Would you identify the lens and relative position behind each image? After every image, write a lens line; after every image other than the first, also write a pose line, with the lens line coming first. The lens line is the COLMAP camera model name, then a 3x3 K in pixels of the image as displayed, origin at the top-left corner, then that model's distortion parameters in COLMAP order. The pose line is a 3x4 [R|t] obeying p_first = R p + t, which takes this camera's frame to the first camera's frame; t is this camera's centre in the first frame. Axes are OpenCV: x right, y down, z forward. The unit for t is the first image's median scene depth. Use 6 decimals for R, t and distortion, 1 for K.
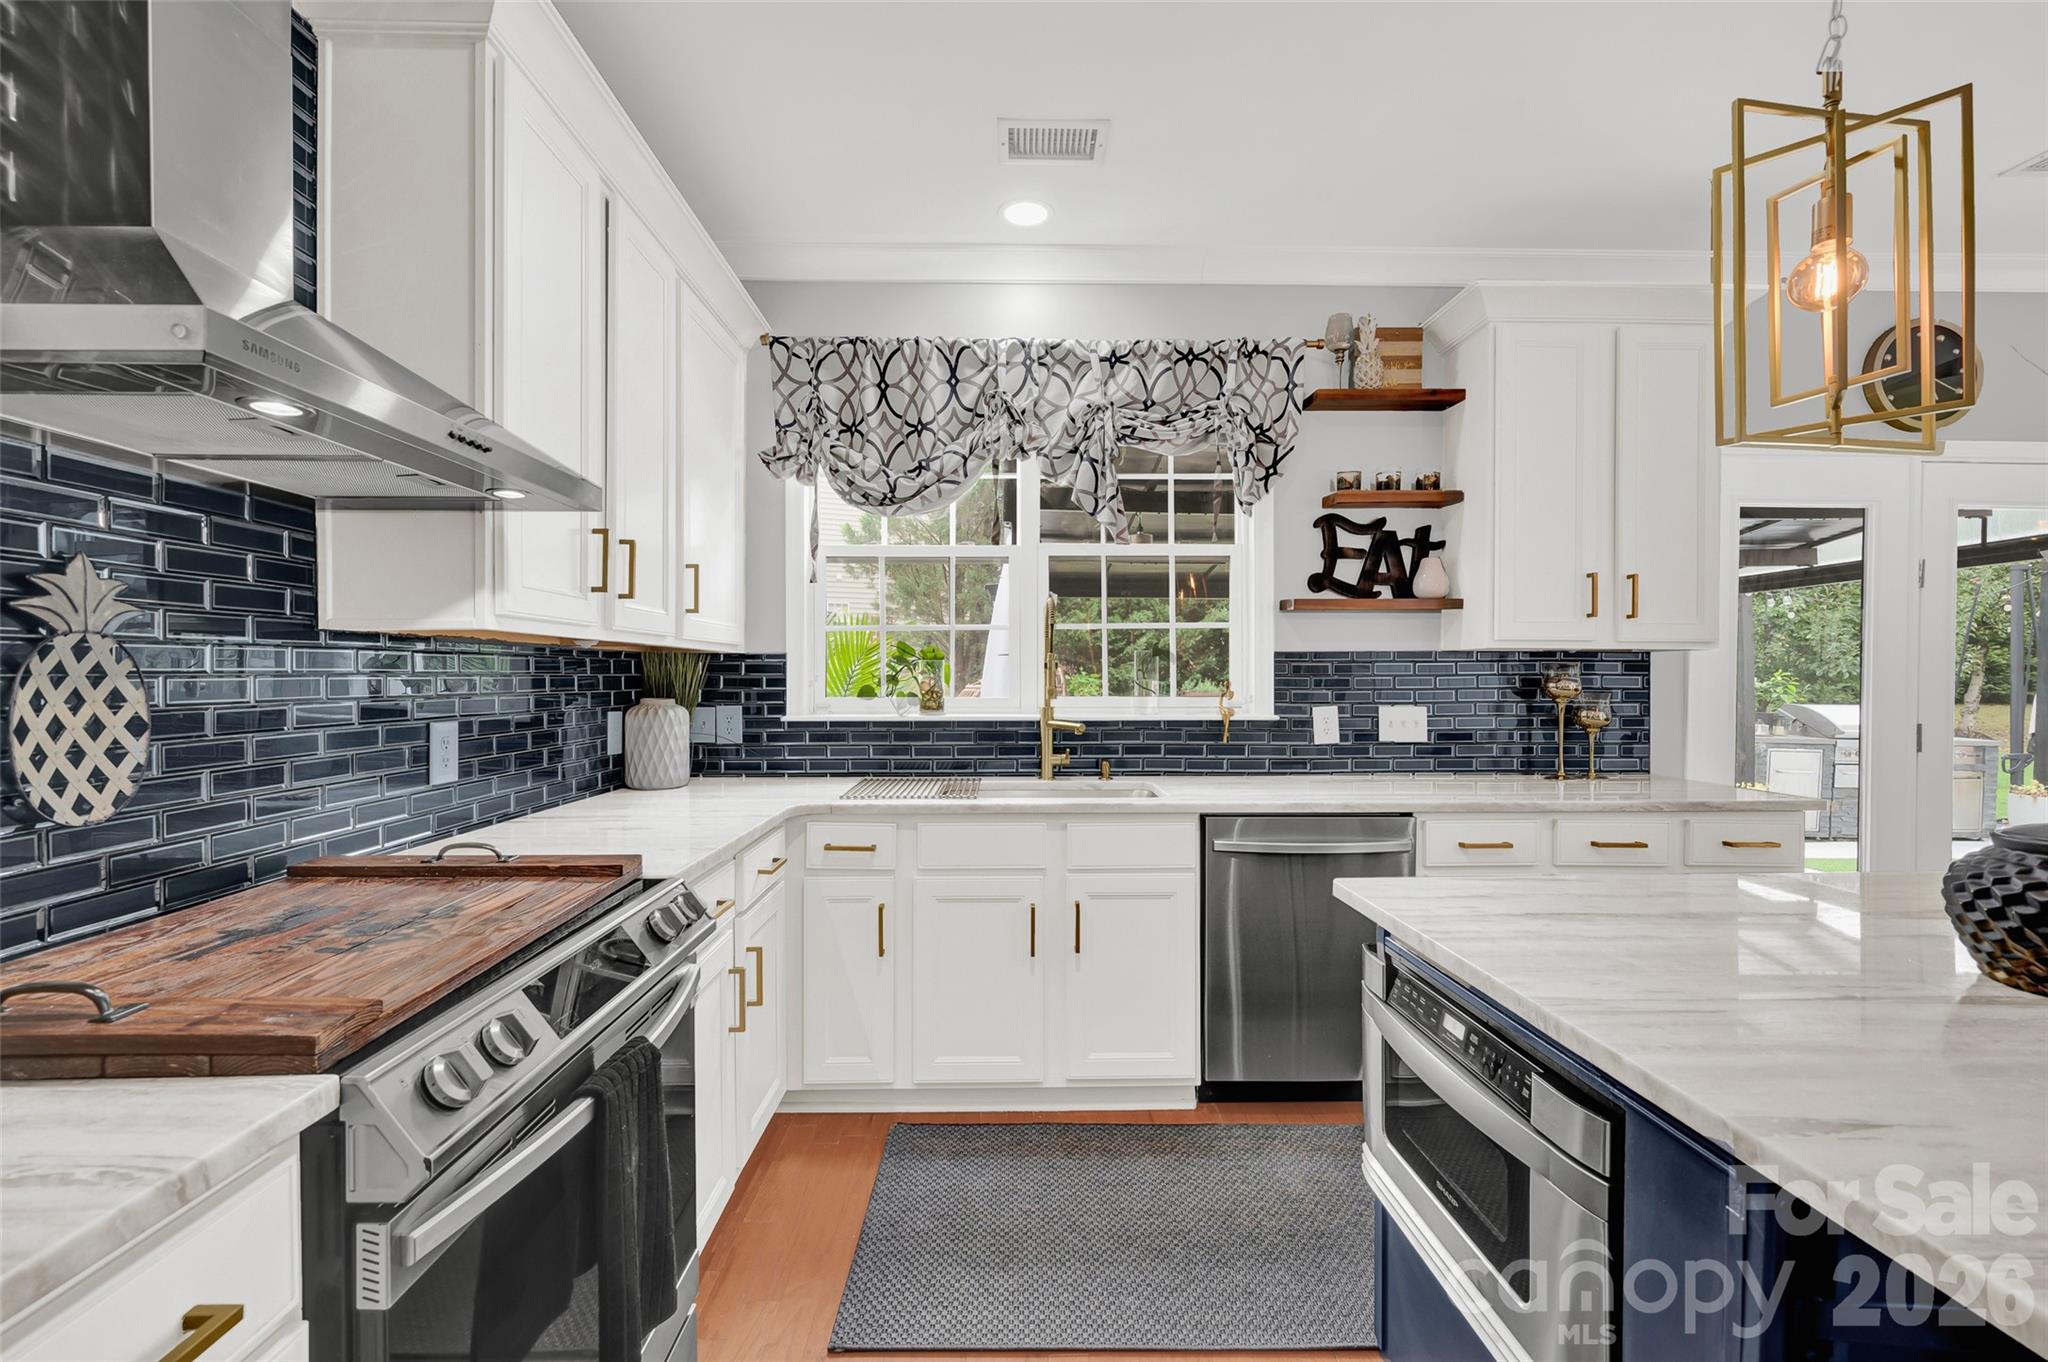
lens RADIAL K [[855.7, 0, 1028.1], [0, 855.7, 679.4], [0, 0, 1]] dist [0.001858, -0.002307]
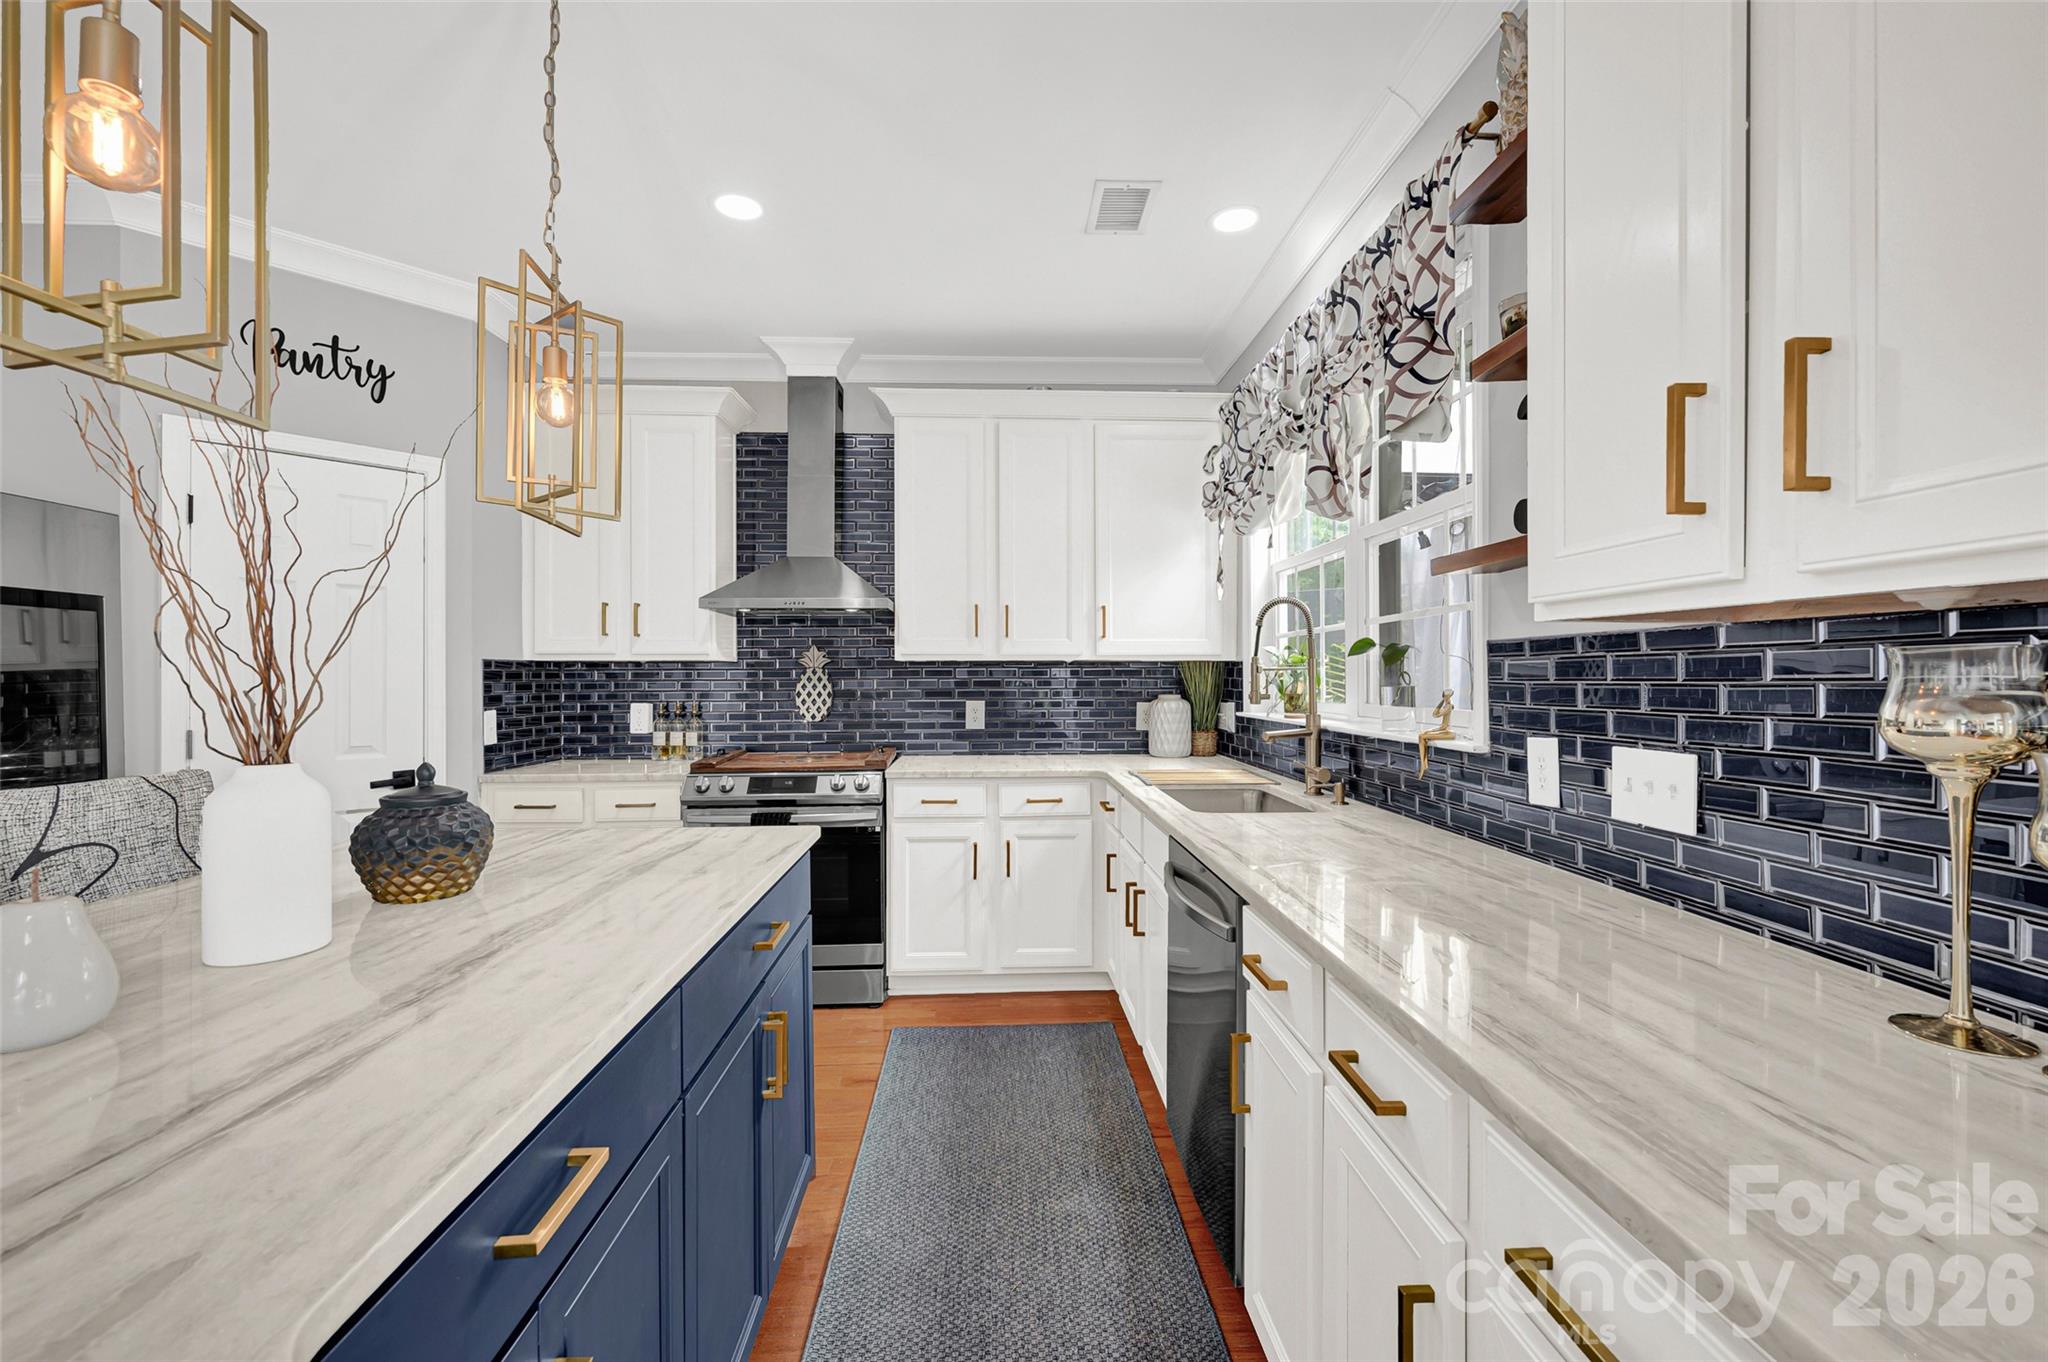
lens RADIAL K [[855.7, 0, 1029.6], [0, 855.7, 674.6], [0, 0, 1]] dist [0.001858, -0.002307]
pose [[0.016643, -0.002428, -0.999859, 0.922766], [-0.002206, 0.999995, -0.002465, -0.007204], [0.999859, 0.002247, 0.016637, 0.688245]]
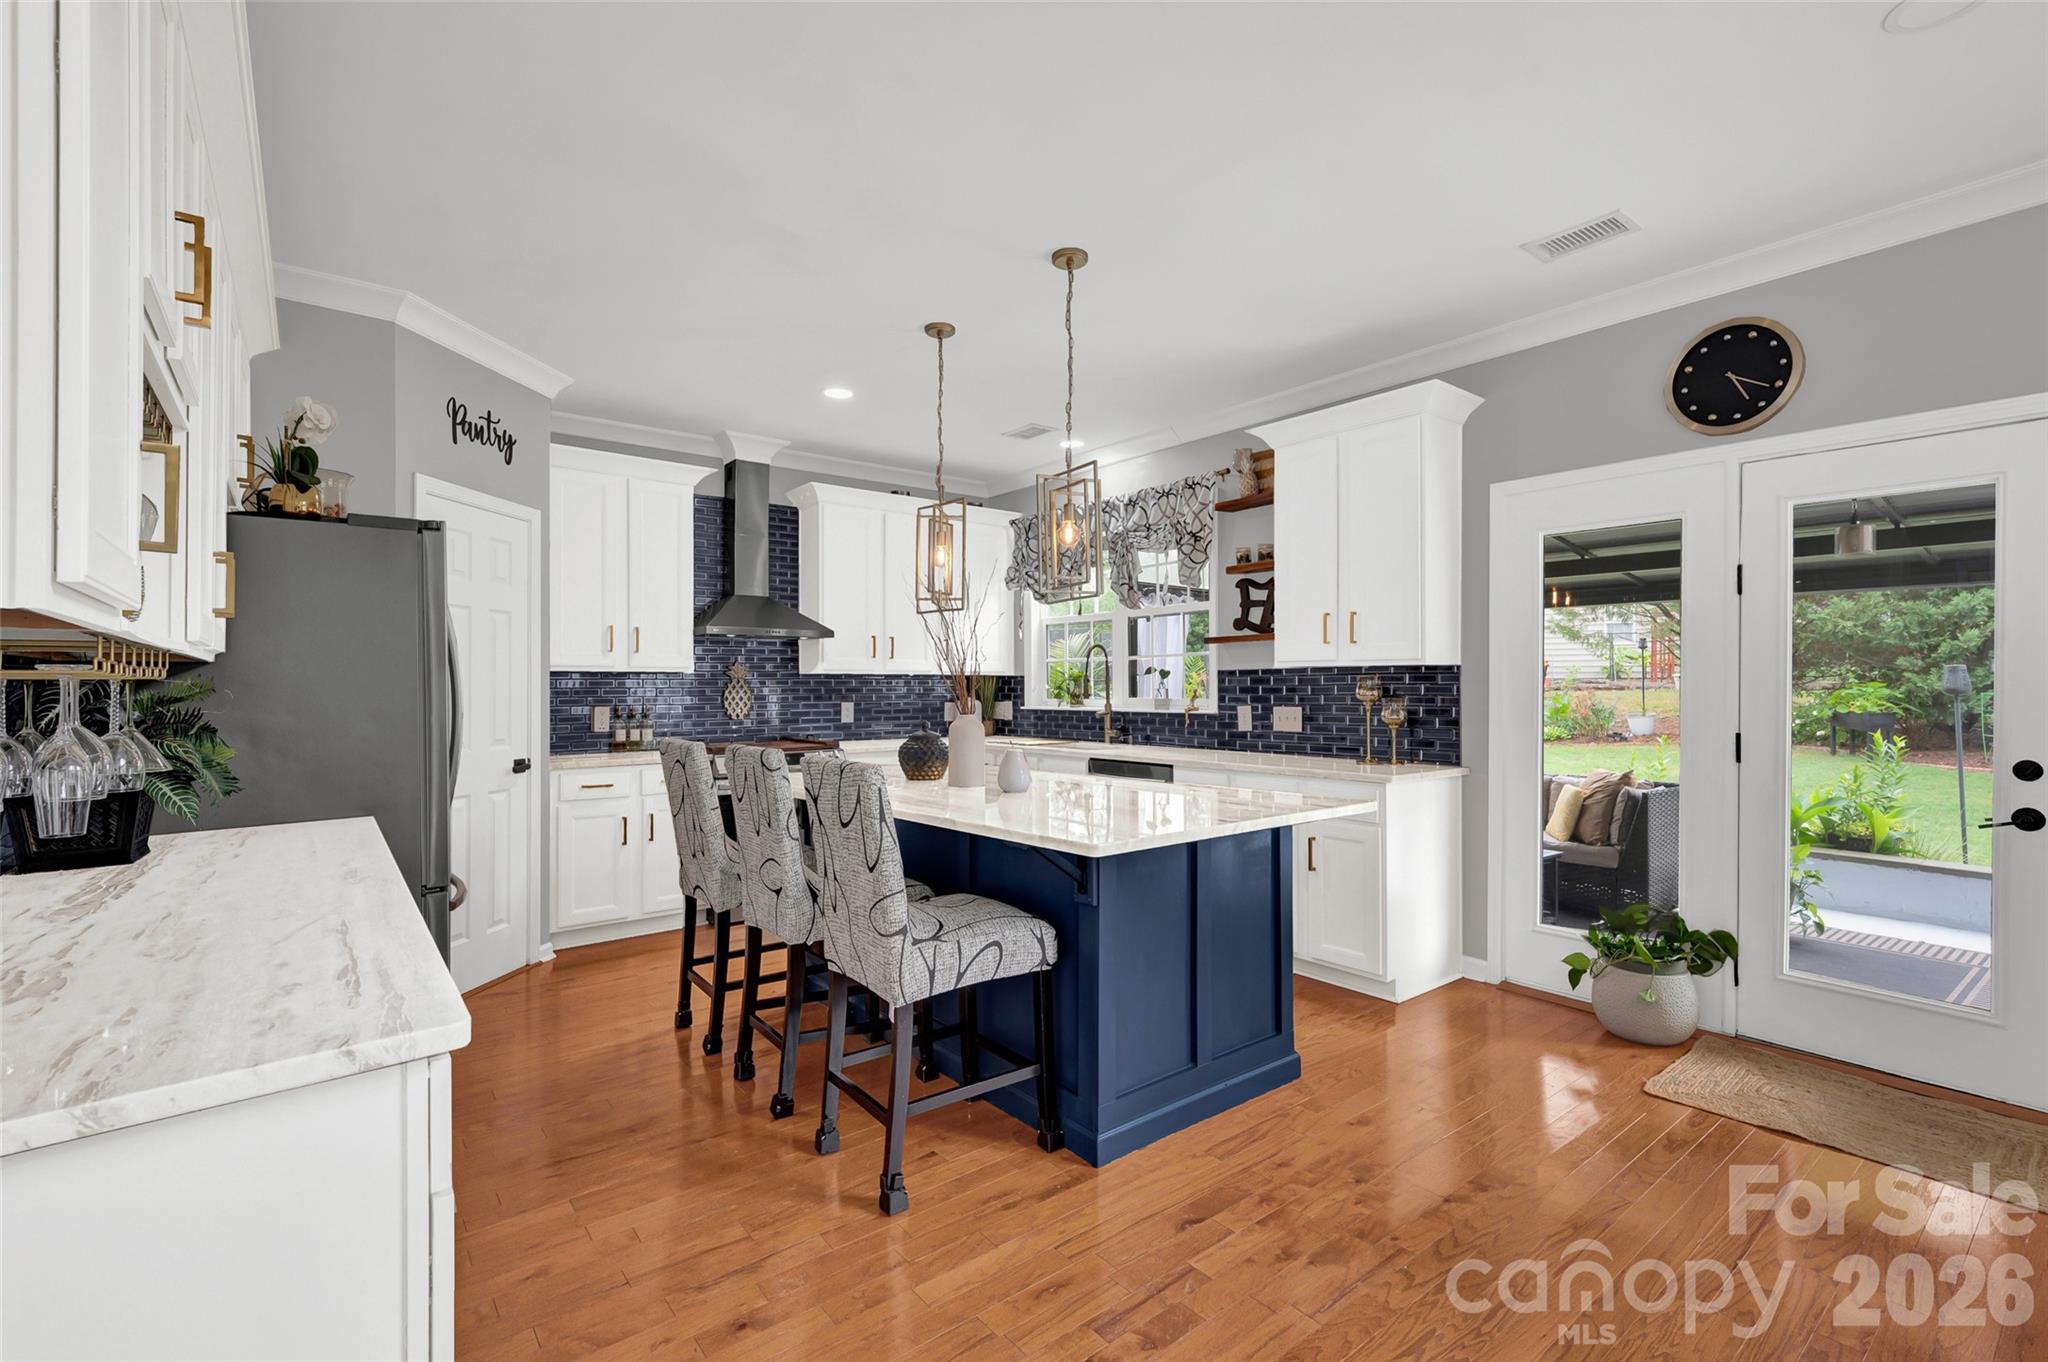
lens RADIAL K [[894.3, 0, 1062.1], [0, 894.3, 682.1], [0, 0, 1]] dist [-0.005199, -0.000307]
pose [[0.617639, -0.007098, -0.786430, 1.437235], [-0.000175, 0.999958, -0.009163, 0.003817], [0.786462, 0.005798, 0.617611, -0.229714]]
